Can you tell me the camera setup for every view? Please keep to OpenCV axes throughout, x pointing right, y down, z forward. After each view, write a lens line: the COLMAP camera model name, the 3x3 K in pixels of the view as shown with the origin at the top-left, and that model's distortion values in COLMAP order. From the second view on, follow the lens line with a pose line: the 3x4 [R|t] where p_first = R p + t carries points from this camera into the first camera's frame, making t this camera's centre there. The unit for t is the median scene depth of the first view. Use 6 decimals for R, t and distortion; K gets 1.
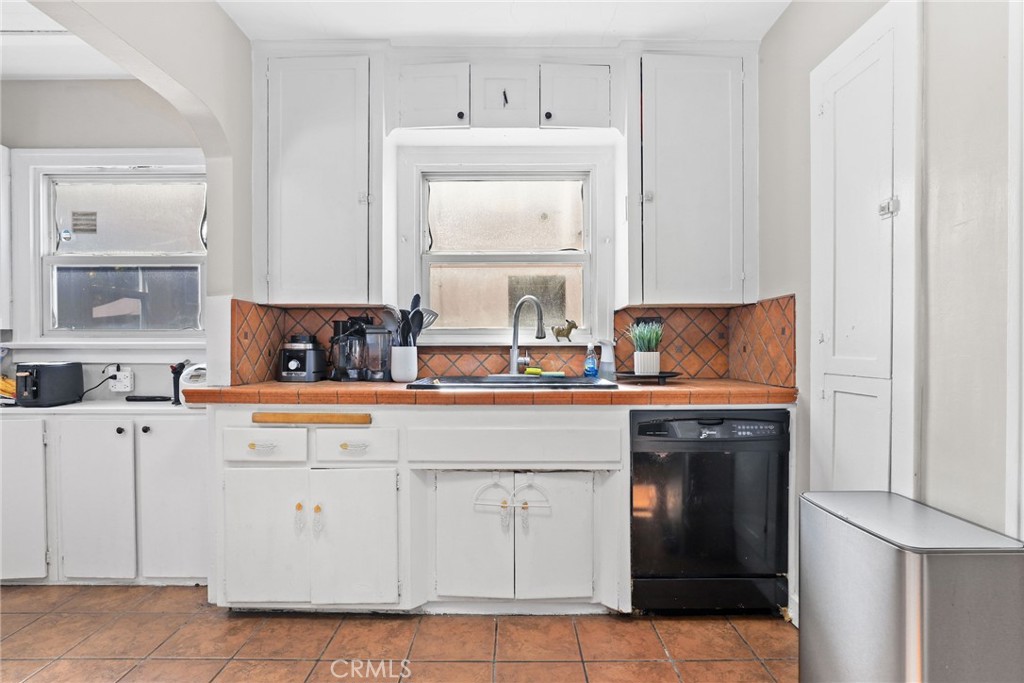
lens RADIAL K [[530.1, 0, 510.4], [0, 530.1, 331.4], [0, 0, 1]] dist [-0.000242, -0.000175]
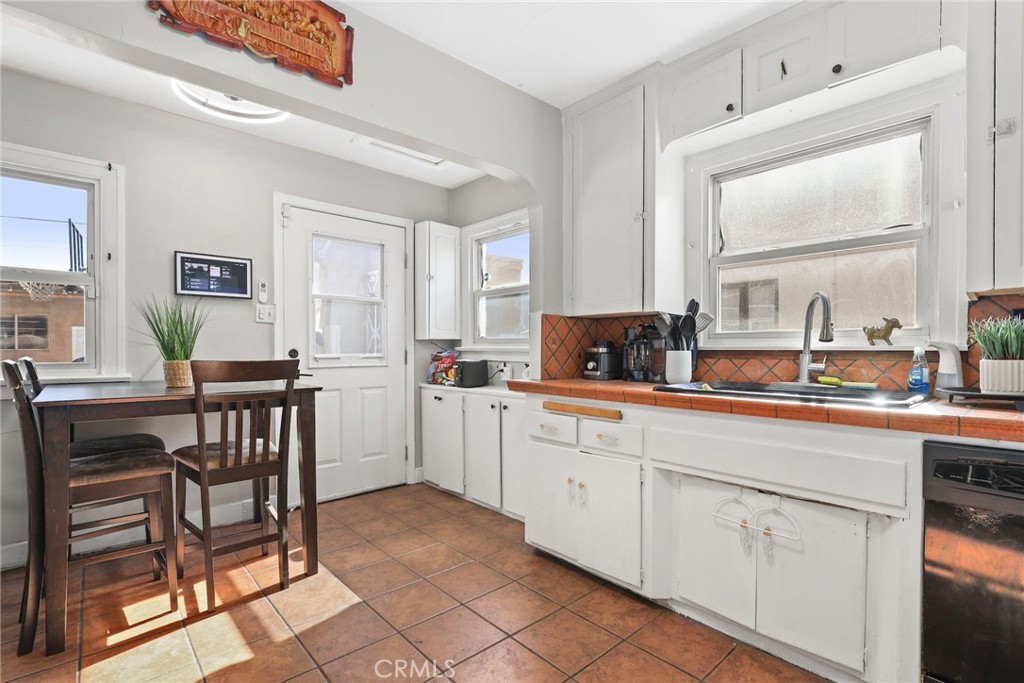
lens RADIAL K [[482.4, 0, 512.0], [0, 482.4, 341.5], [0, 0, 1]] dist [-0.003429, -0.000143]
pose [[0.675988, -0.009528, -0.736851, 0.281709], [0.016955, 0.999853, 0.002626, 0.002719], [0.736718, -0.014269, 0.676050, 0.125502]]
